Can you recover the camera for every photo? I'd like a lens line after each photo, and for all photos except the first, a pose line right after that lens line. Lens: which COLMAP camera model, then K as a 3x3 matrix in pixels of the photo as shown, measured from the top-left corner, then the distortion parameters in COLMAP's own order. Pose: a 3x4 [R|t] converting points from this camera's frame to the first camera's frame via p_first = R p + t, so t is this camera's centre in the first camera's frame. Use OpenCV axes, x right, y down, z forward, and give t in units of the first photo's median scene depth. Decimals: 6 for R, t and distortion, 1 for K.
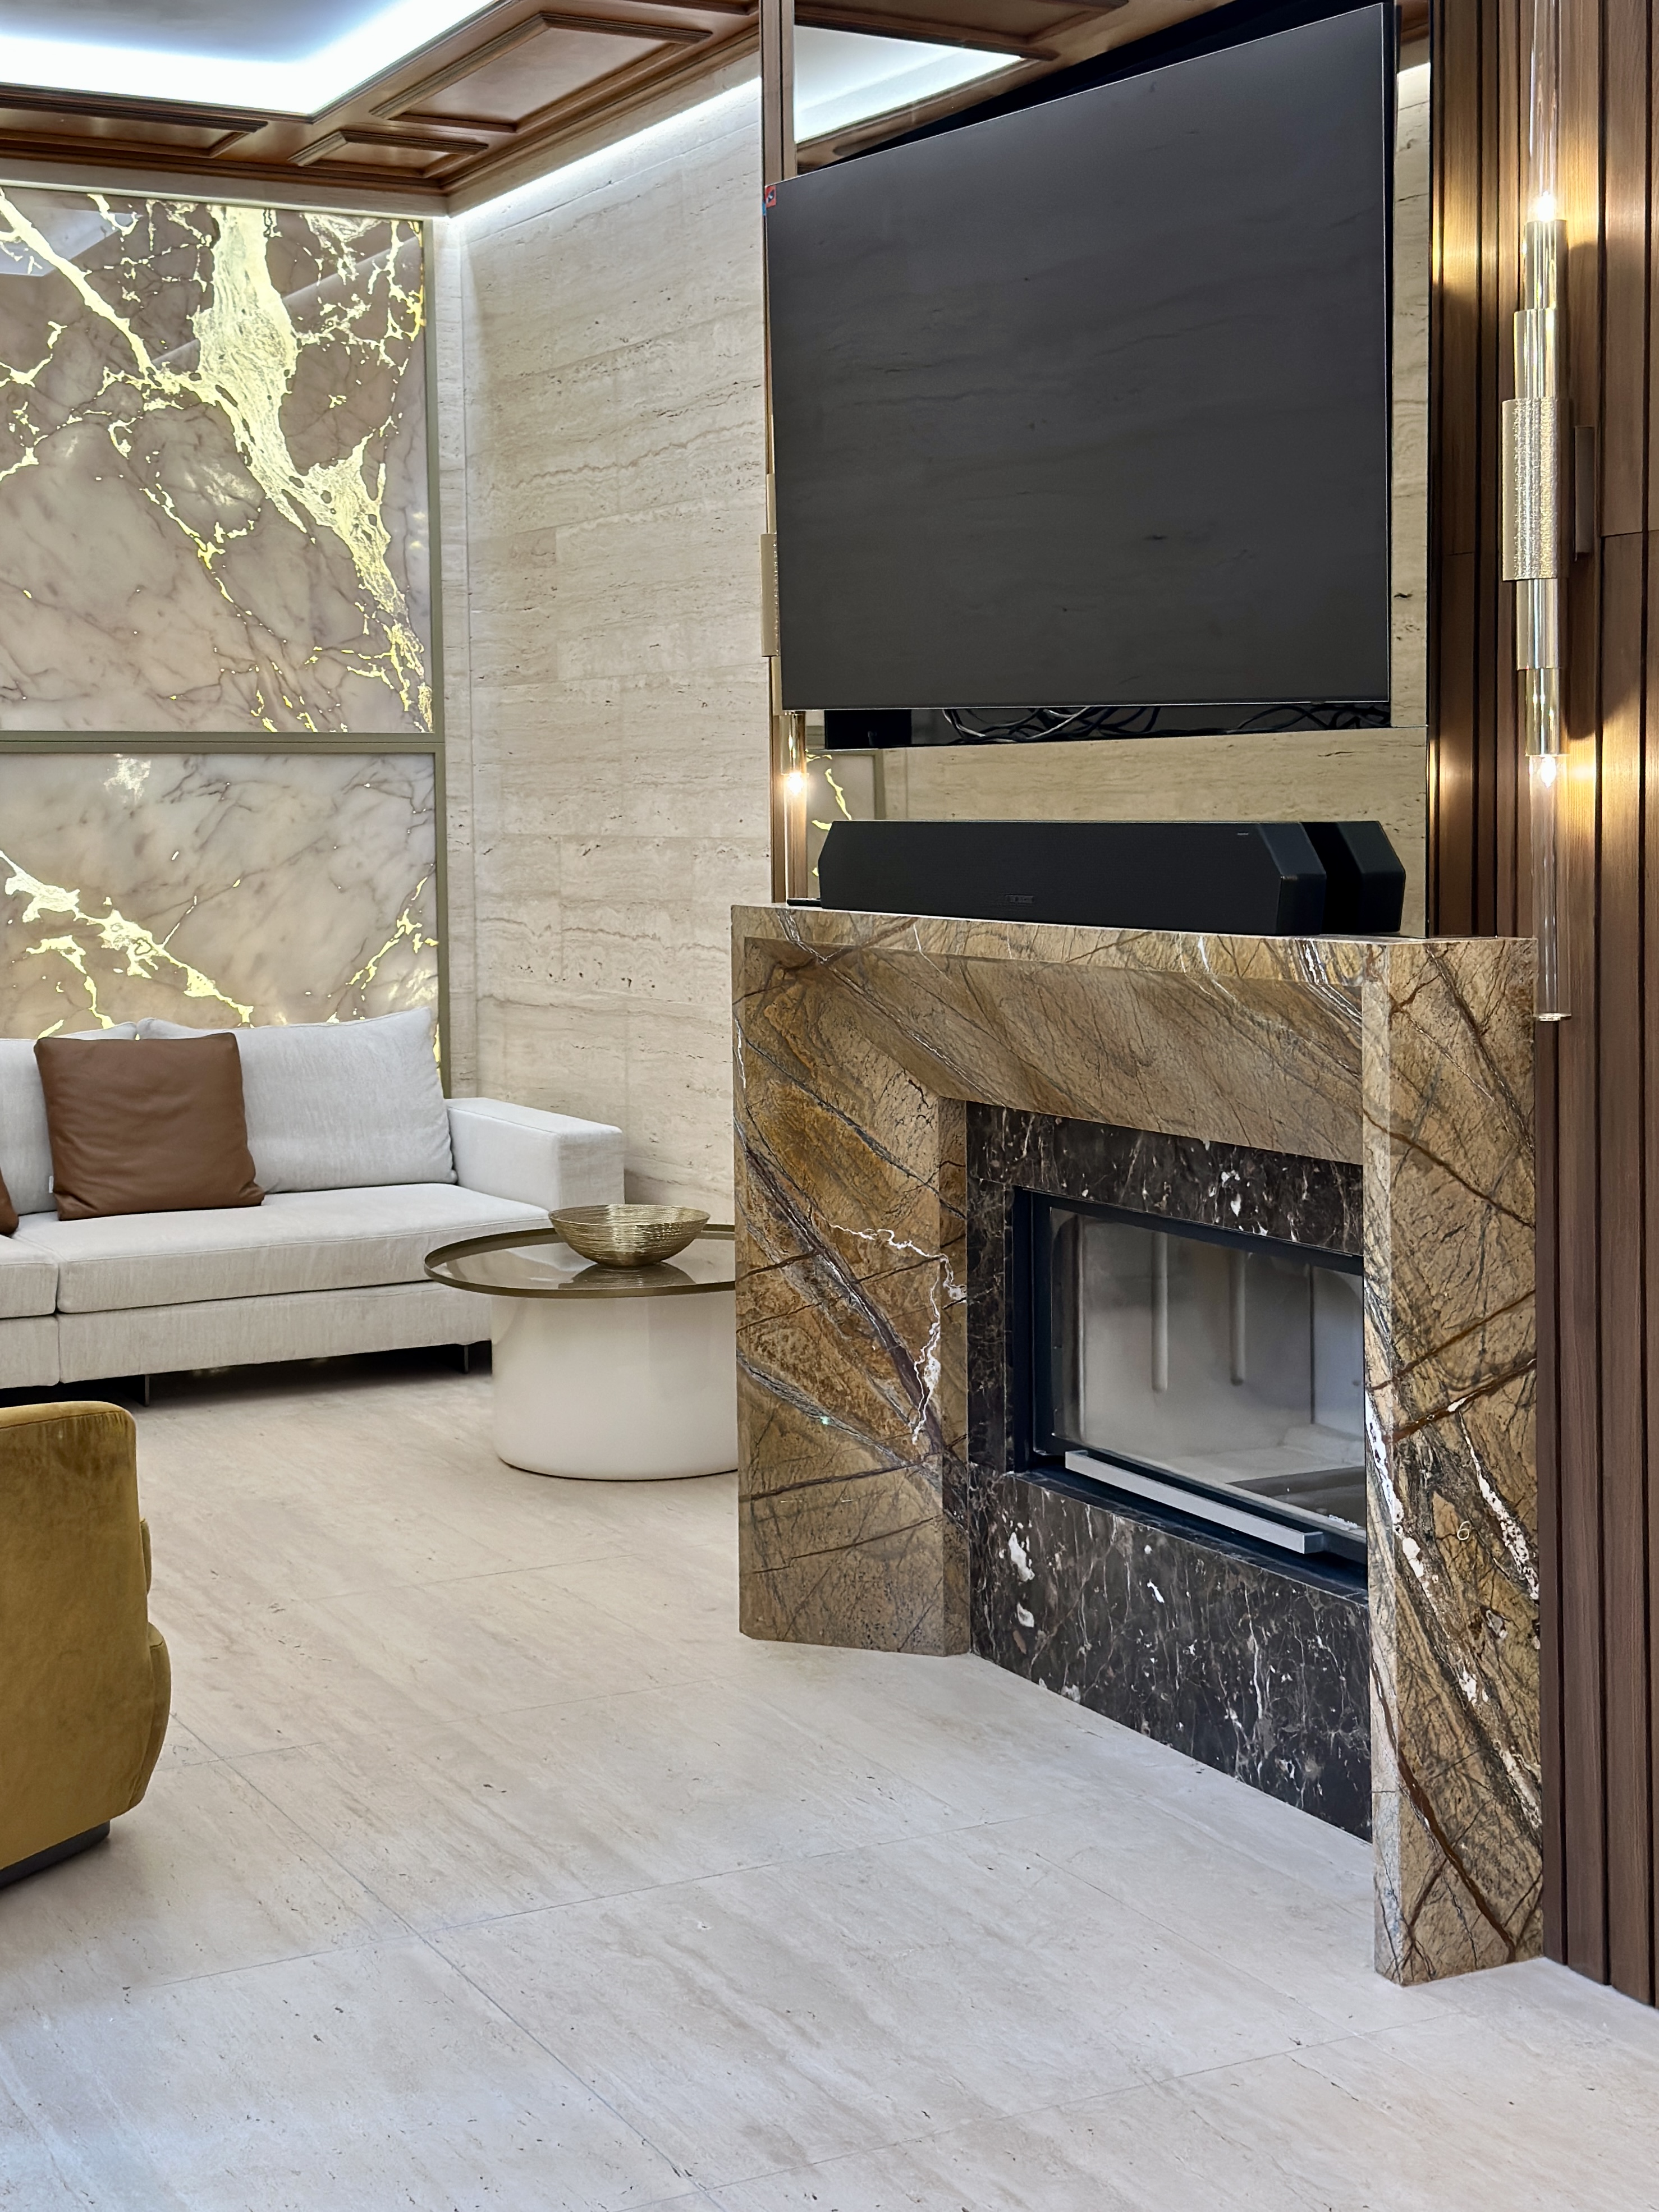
lens RADIAL K [[3151.7, 0, 830.7], [0, 3151.7, 978.3], [0, 0, 1]] dist [0.139797, 0.056730]
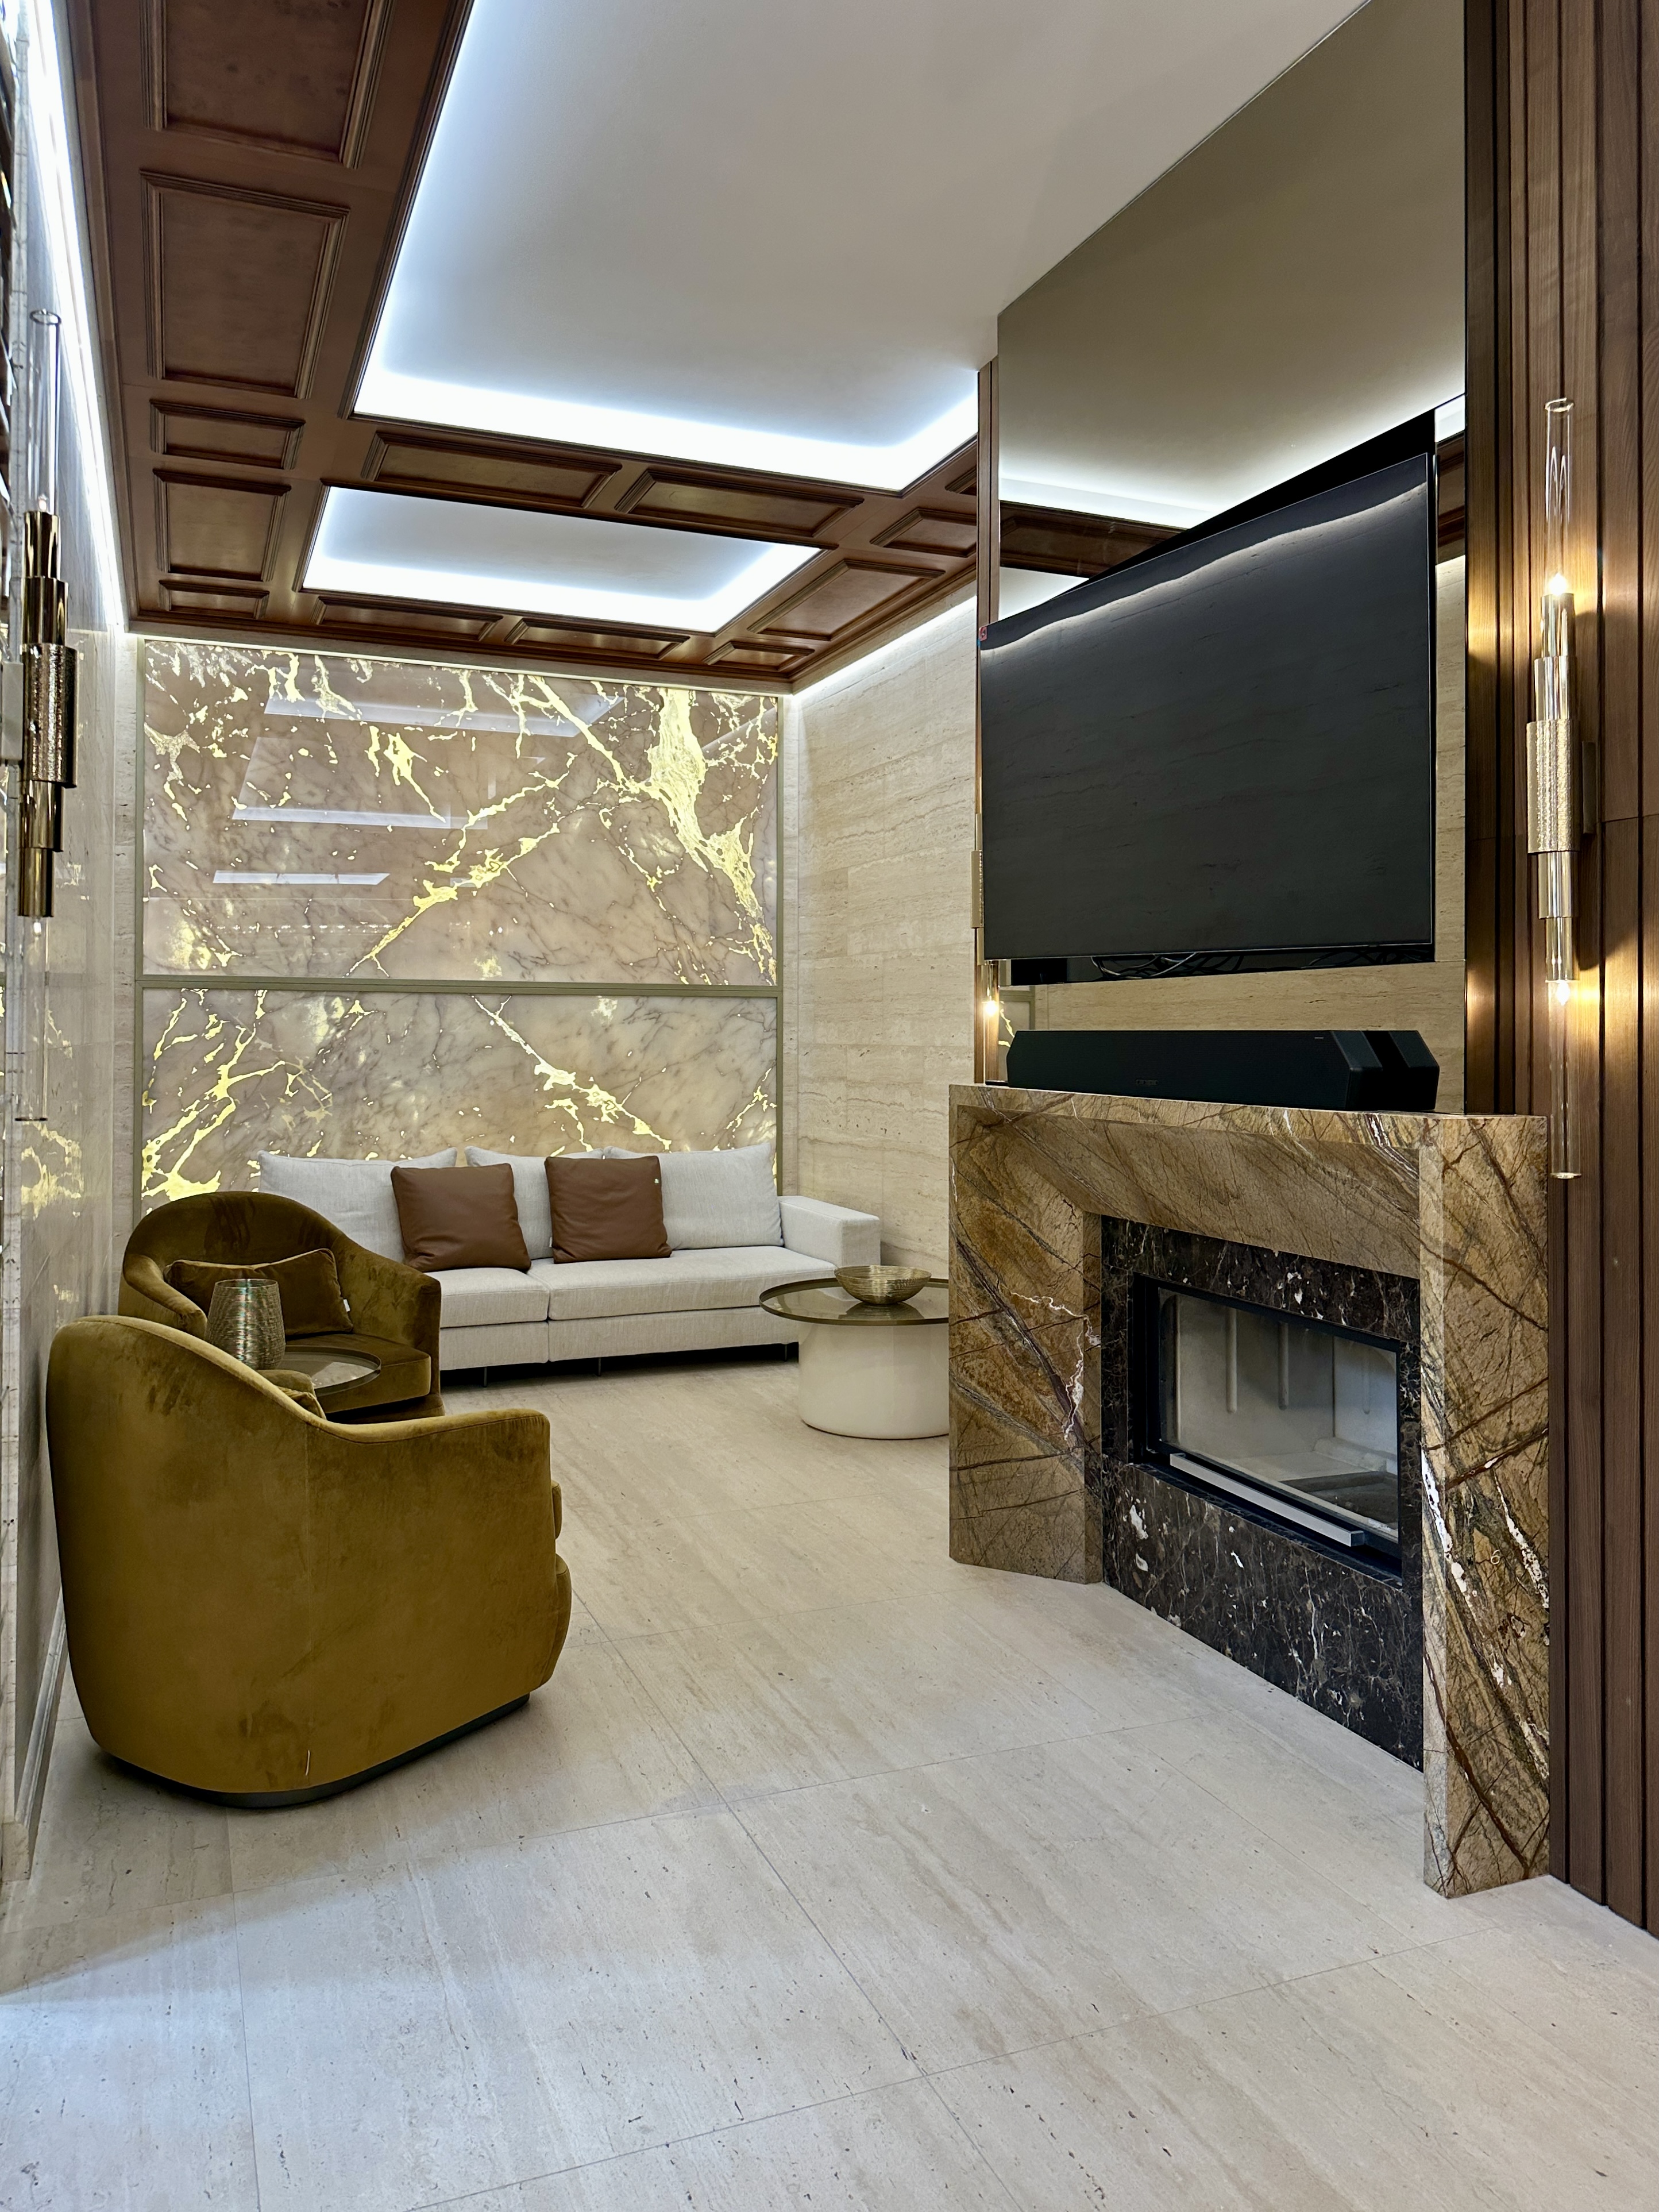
lens RADIAL K [[1578.6, 0, 849.4], [0, 1578.6, 1038.8], [0, 0, 1]] dist [0.170011, -0.319688]
pose [[0.995936, 0.013322, -0.089074, -0.011654], [-0.018225, 0.998350, -0.054461, -0.002197], [0.088201, 0.055863, 0.994535, 0.218277]]
